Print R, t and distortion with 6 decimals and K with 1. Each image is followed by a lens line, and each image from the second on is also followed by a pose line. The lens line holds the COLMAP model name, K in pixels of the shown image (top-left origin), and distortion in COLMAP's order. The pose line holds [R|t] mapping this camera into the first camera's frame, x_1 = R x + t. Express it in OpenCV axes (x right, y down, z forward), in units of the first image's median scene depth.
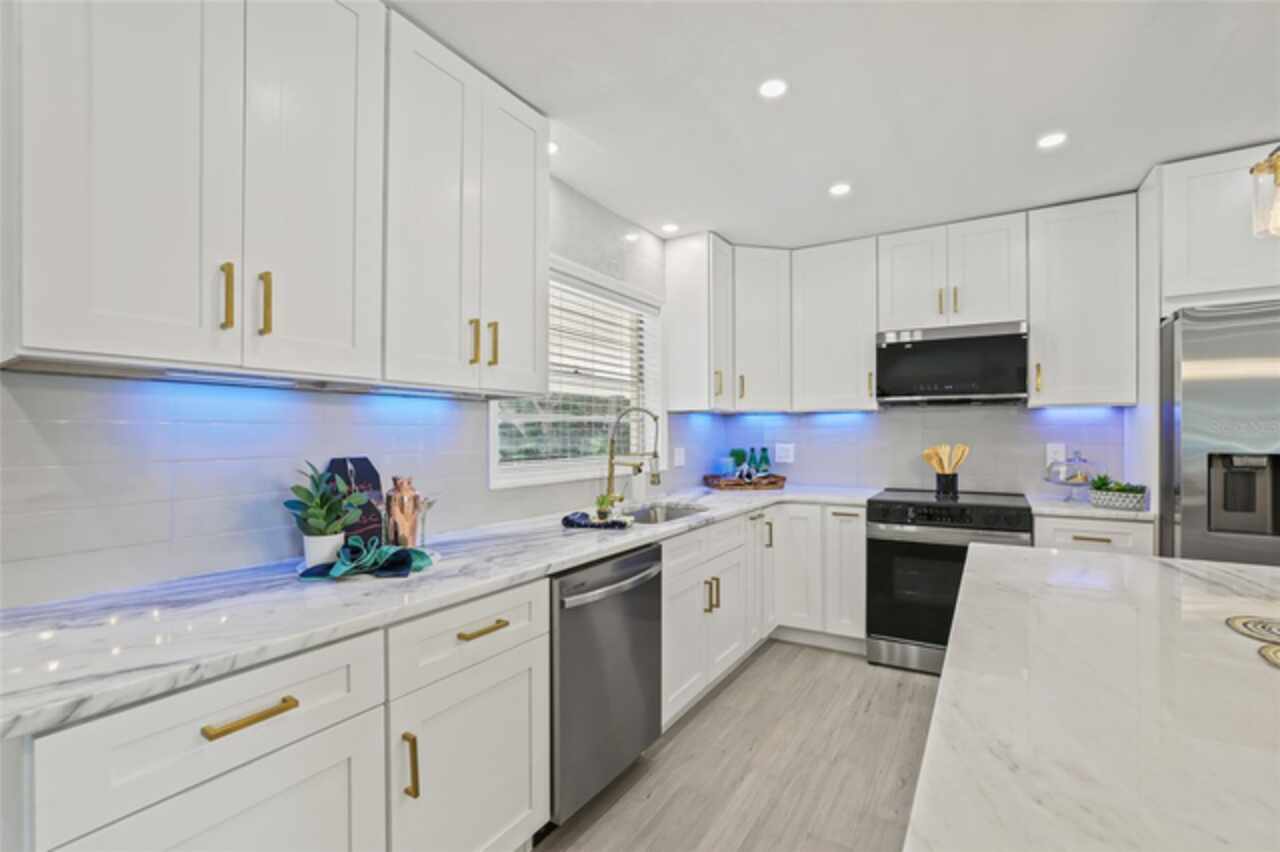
lens RADIAL K [[552.5, 0, 644.4], [0, 552.5, 431.1], [0, 0, 1]] dist [-0.030246, 0.000186]
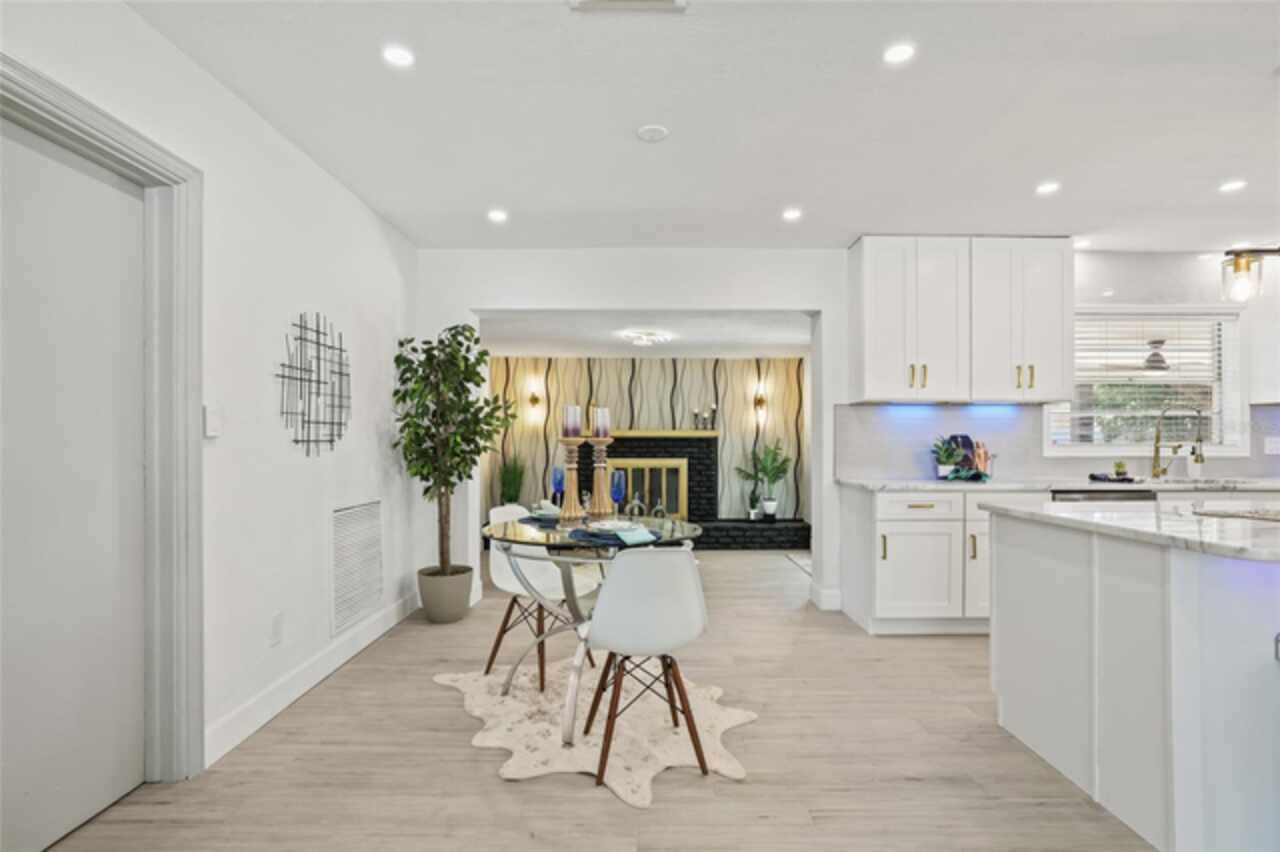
lens RADIAL K [[662.8, 0, 639.4], [0, 662.8, 441.8], [0, 0, 1]] dist [-0.001182, -0.000365]
pose [[0.534762, 0.006677, -0.844977, 0.624425], [-0.000170, 0.999970, 0.007795, 0.034413], [0.845003, -0.004025, 0.534746, -0.919854]]
